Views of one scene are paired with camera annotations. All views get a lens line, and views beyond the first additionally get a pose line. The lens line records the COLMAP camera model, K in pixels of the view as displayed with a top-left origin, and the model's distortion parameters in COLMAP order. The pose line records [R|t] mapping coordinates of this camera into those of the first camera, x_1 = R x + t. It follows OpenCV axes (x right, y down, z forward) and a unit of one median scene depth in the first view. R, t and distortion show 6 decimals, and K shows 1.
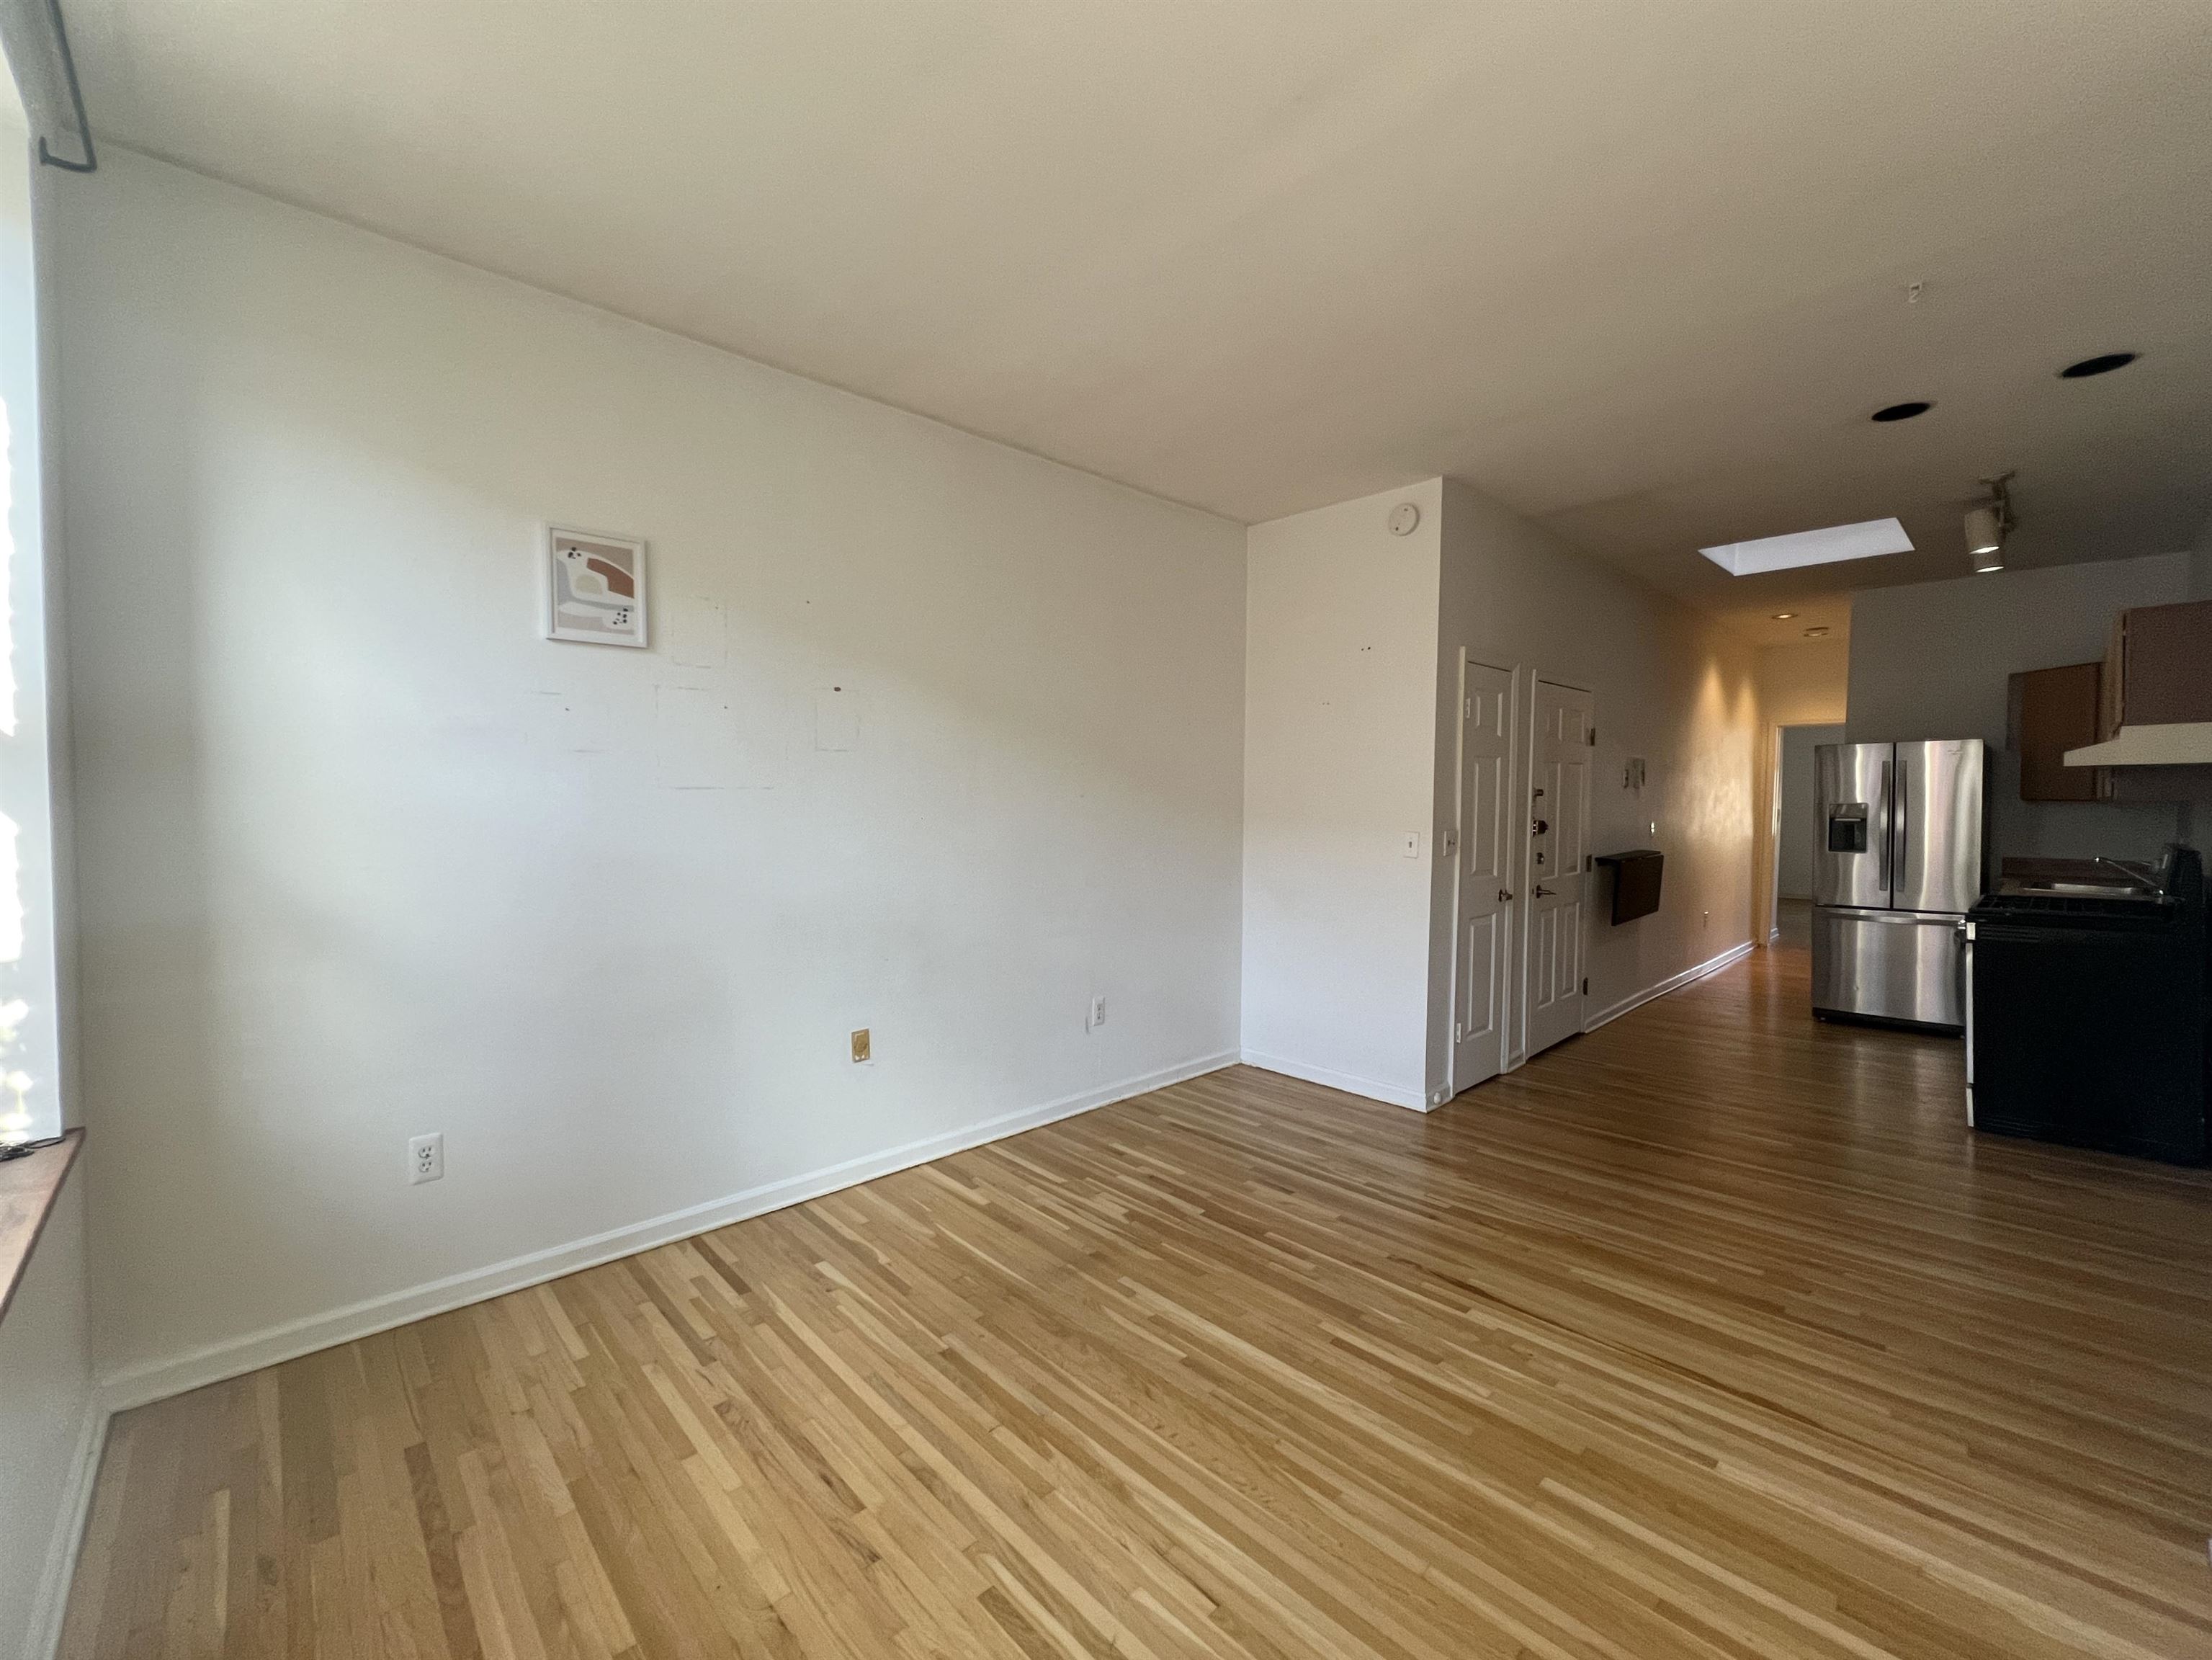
lens RADIAL K [[900.4, 0, 1105.4], [0, 900.4, 824.8], [0, 0, 1]] dist [-0.001363, 0.000254]
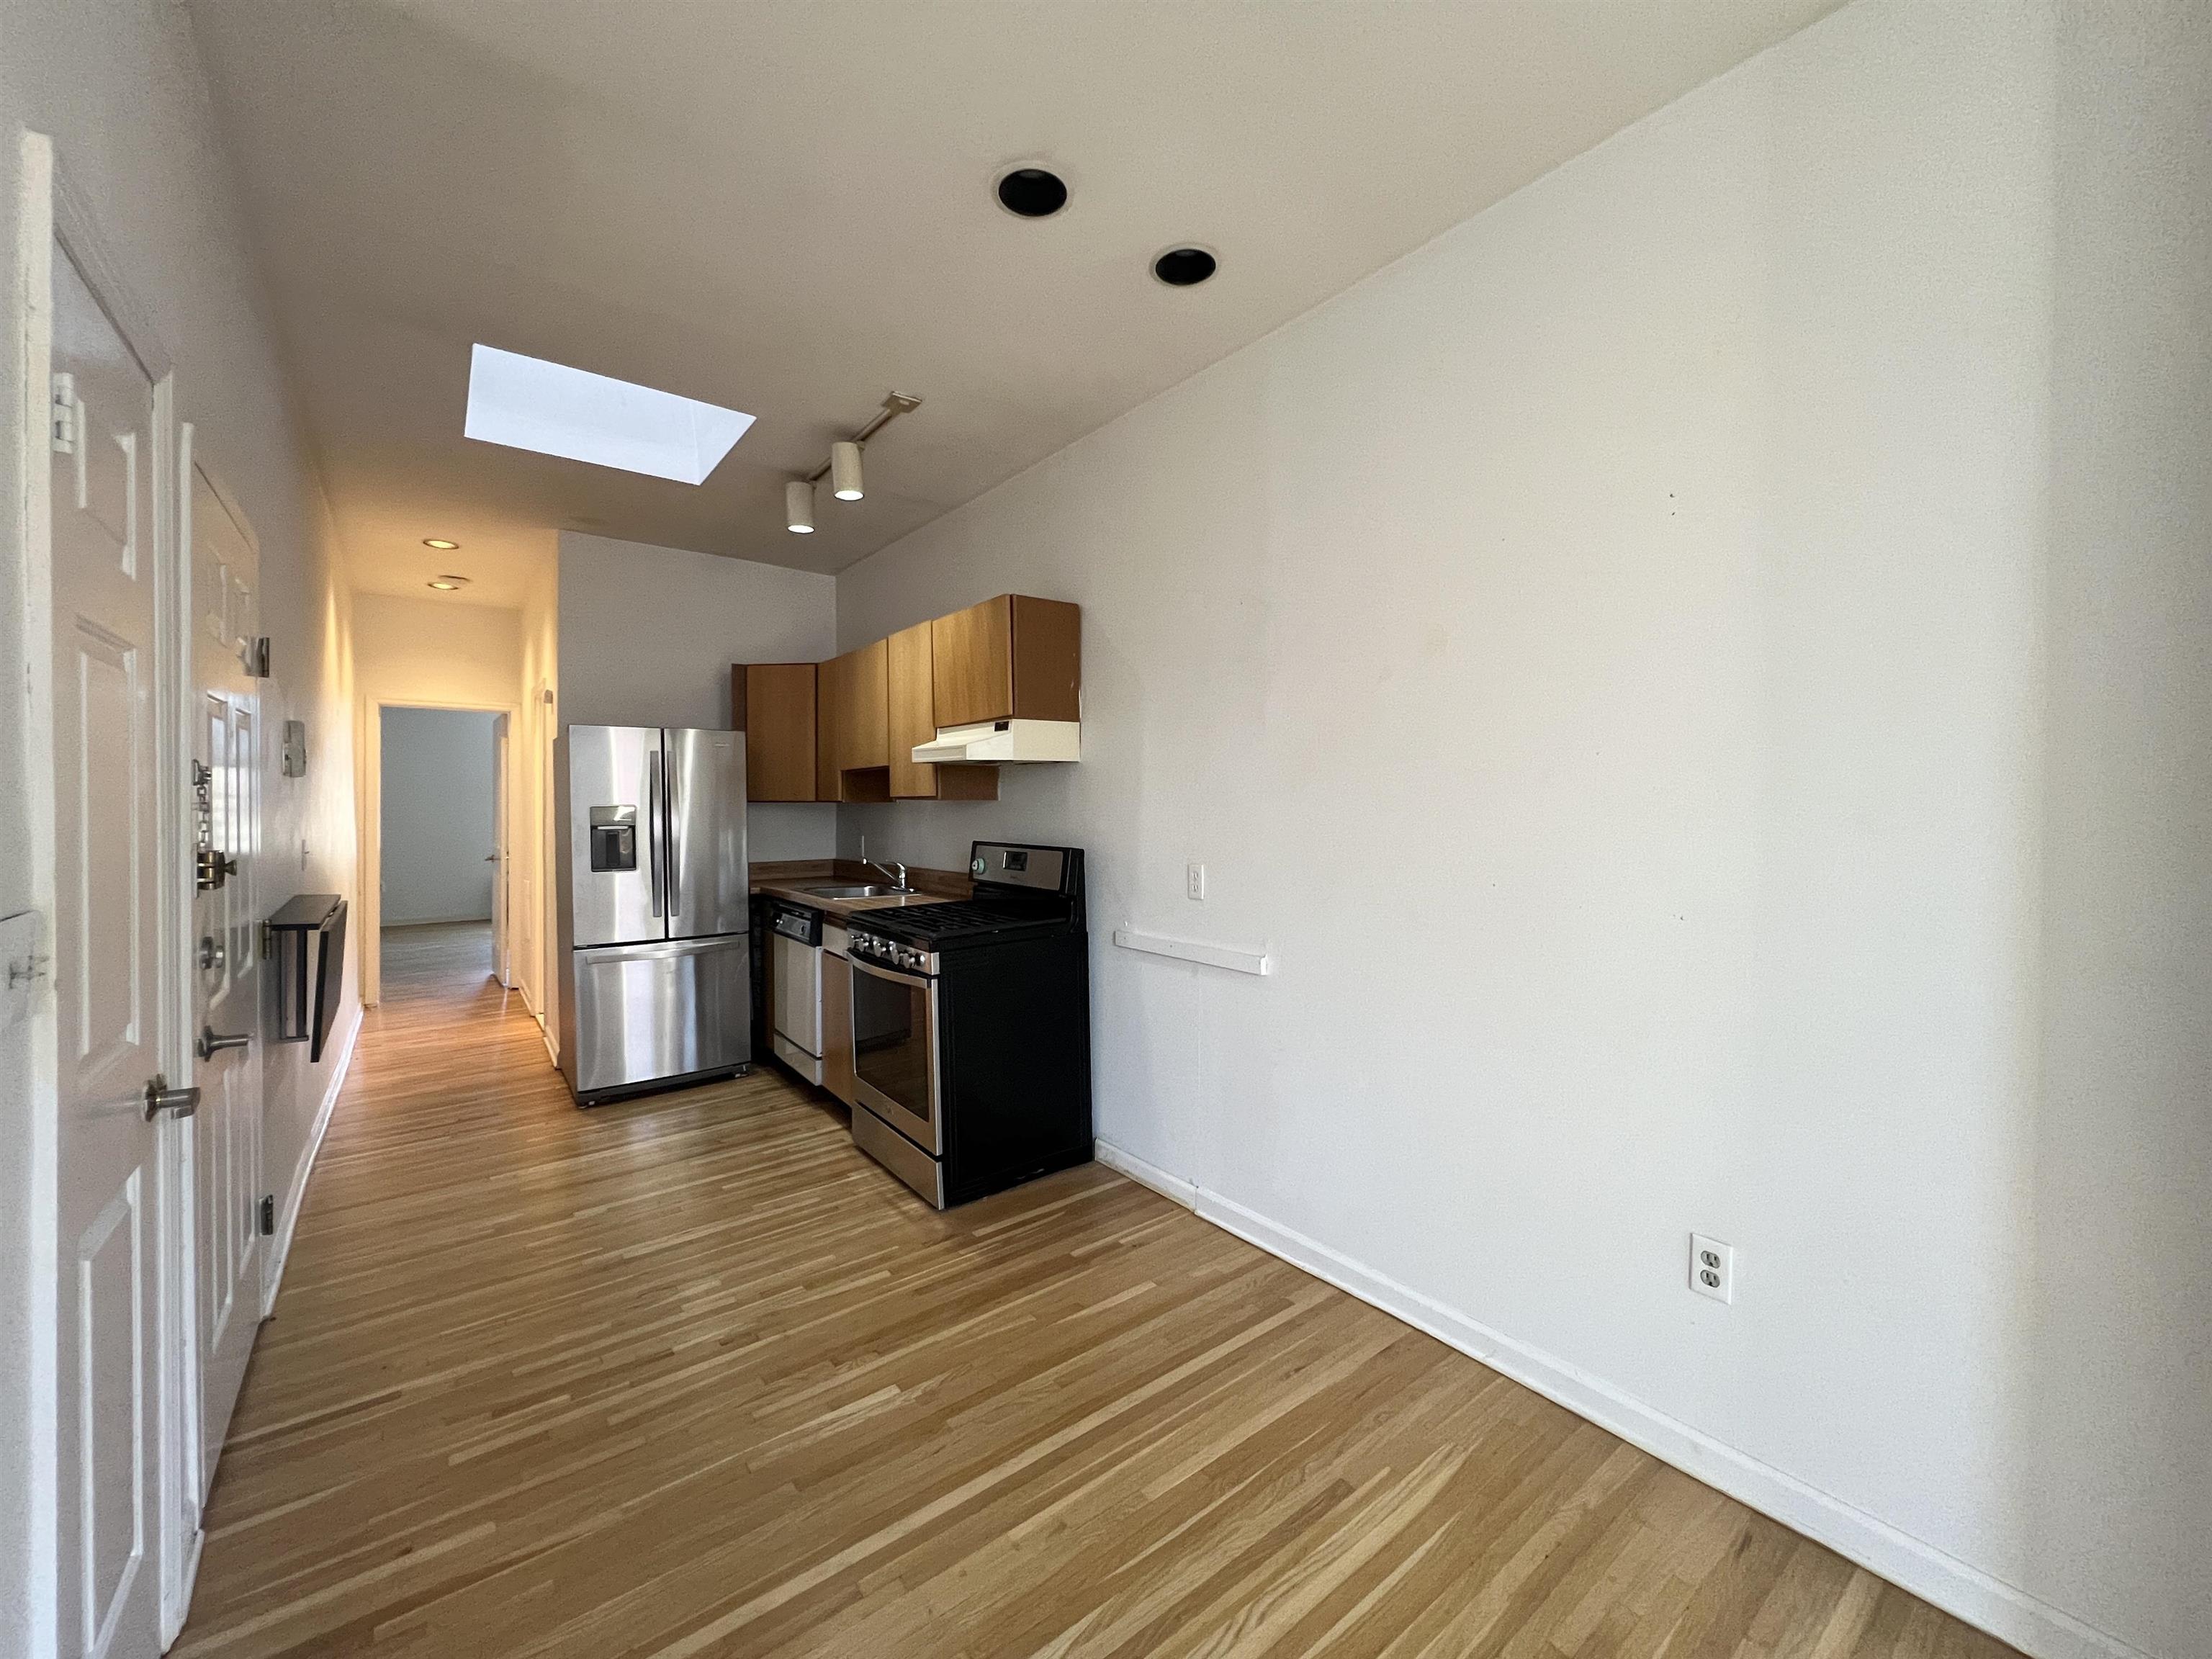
lens RADIAL K [[883.4, 0, 1101.5], [0, 883.4, 824.1], [0, 0, 1]] dist [-0.000301, -0.000247]
pose [[0.106382, -0.023000, 0.994059, 0.280519], [0.032289, 0.999285, 0.019666, -0.019014], [-0.993801, 0.030005, 0.107049, 1.012299]]
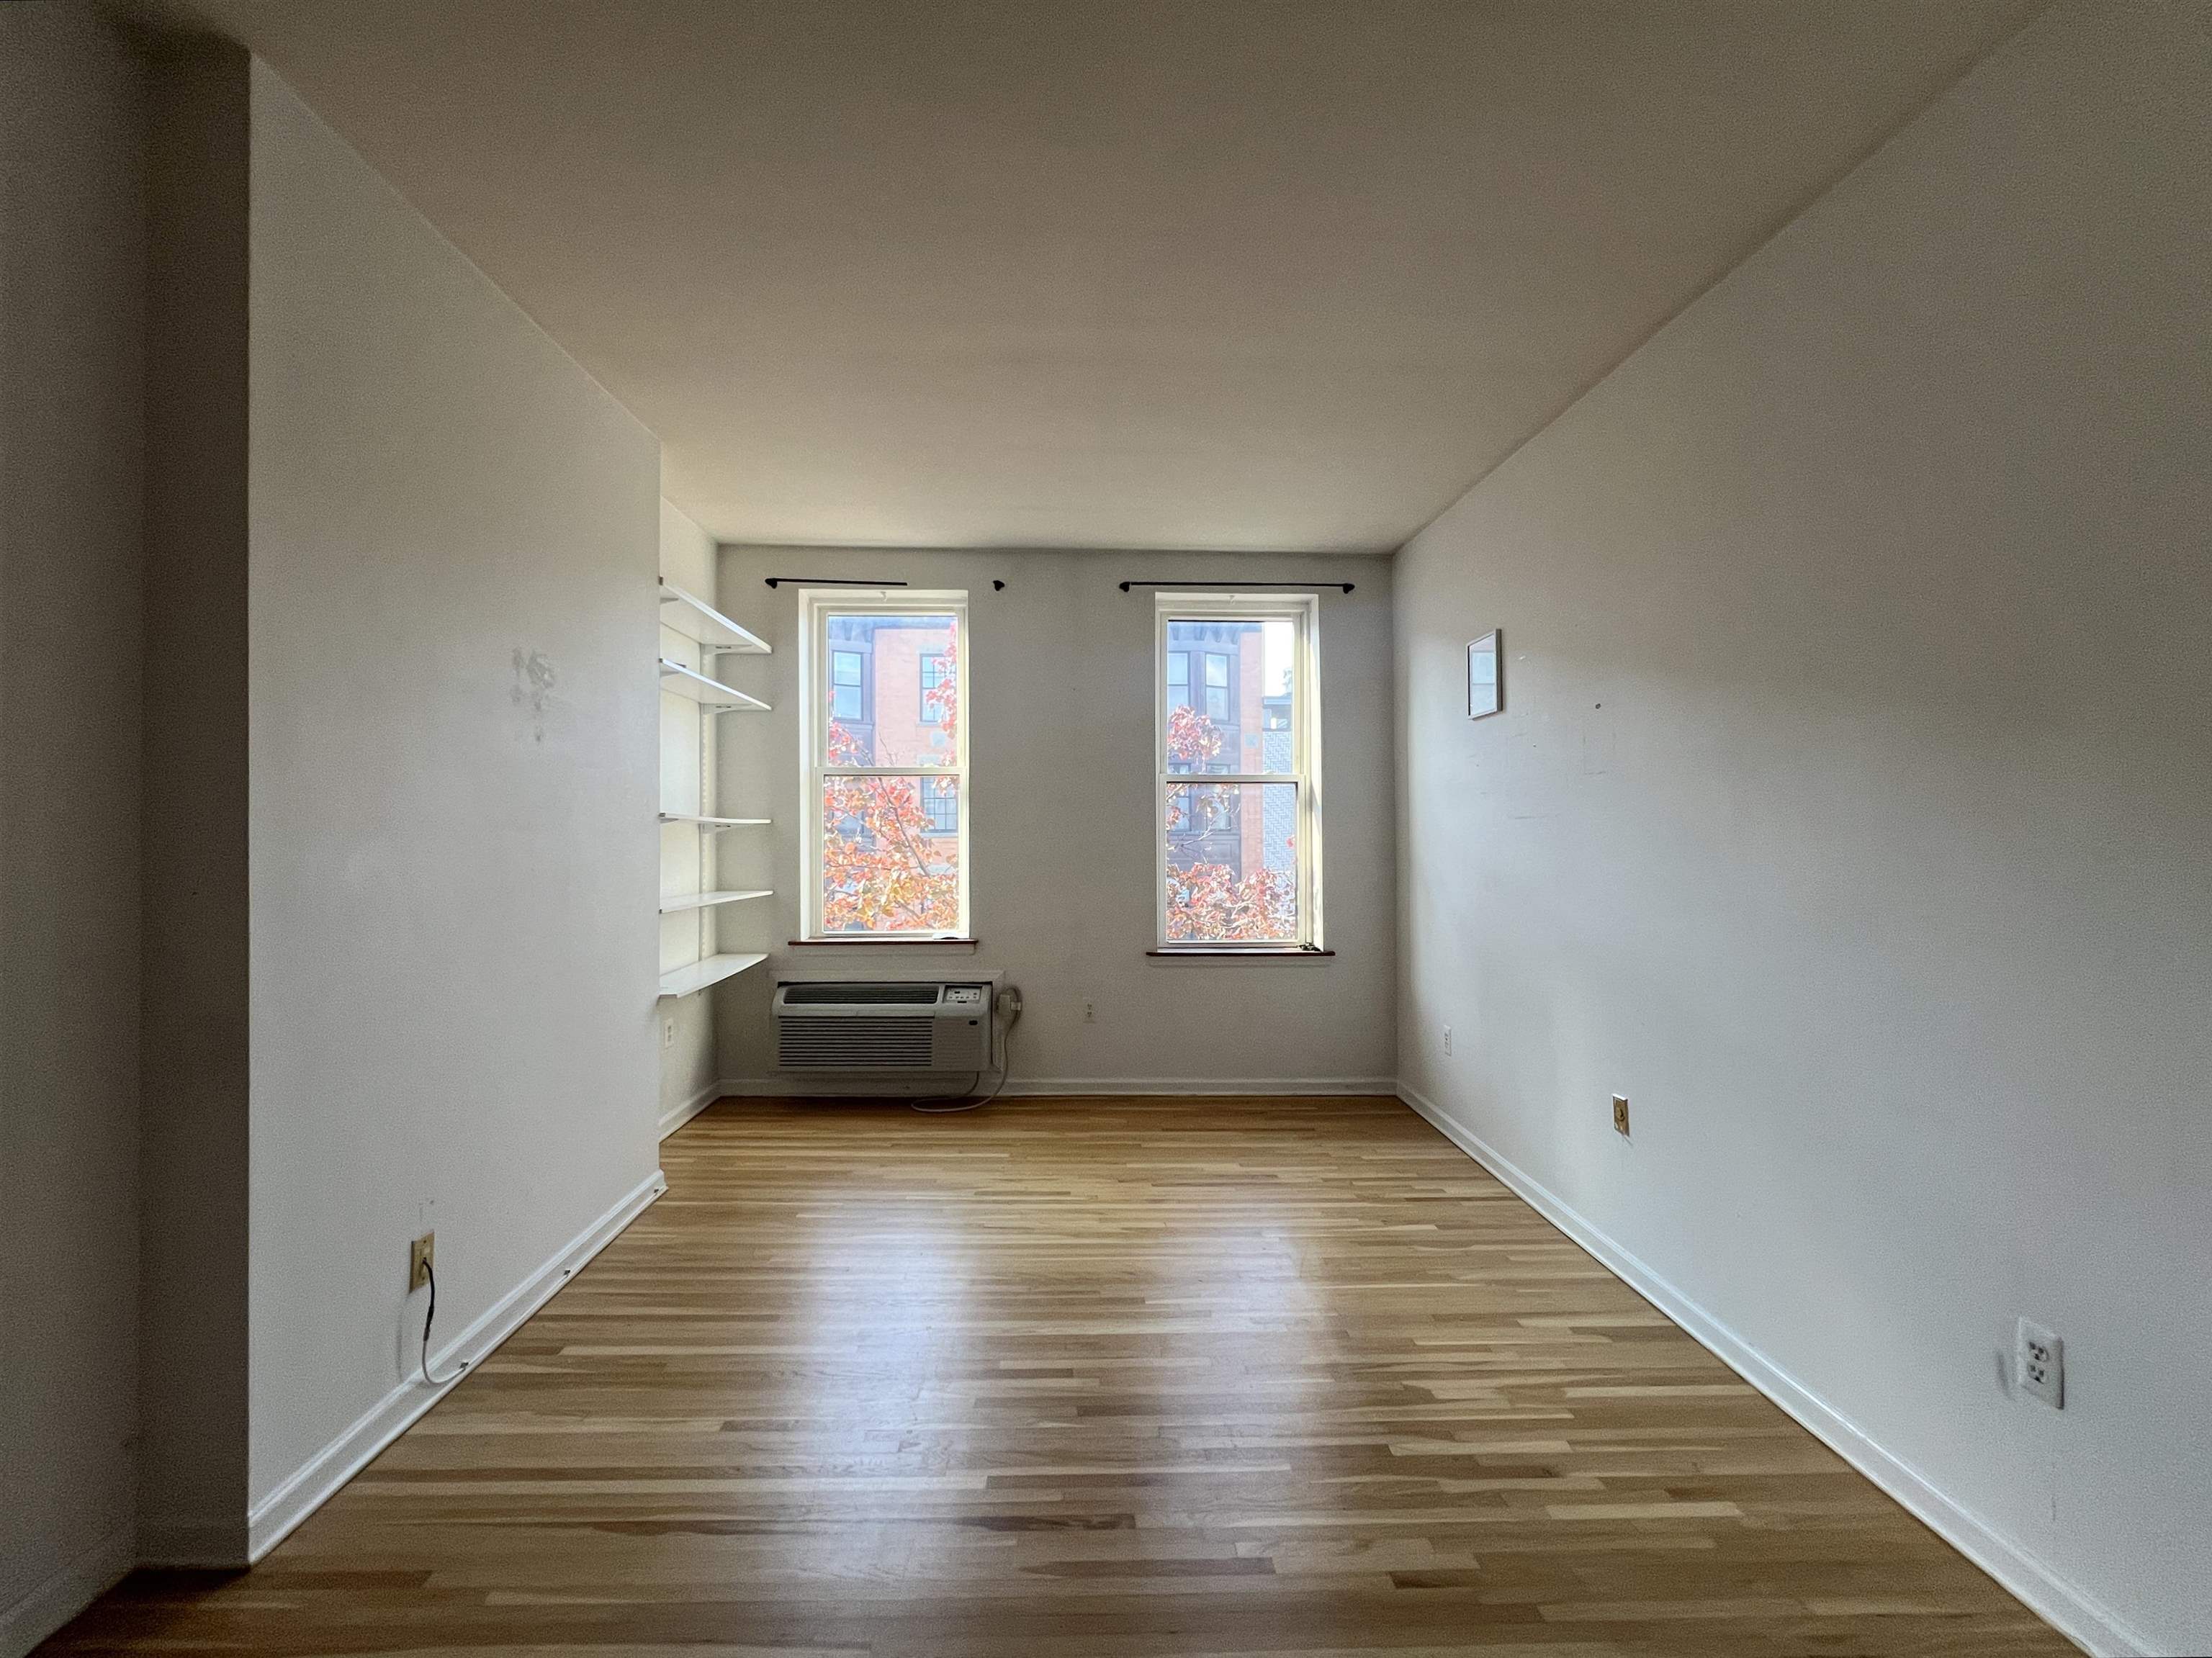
lens RADIAL K [[891.8, 0, 1100.0], [0, 891.8, 825.6], [0, 0, 1]] dist [-0.000711, 0.000186]
pose [[-0.654827, -0.012880, -0.755669, 0.792584], [-0.030635, 0.999485, 0.009512, -0.024386], [0.755158, 0.029379, -0.654884, 1.336337]]
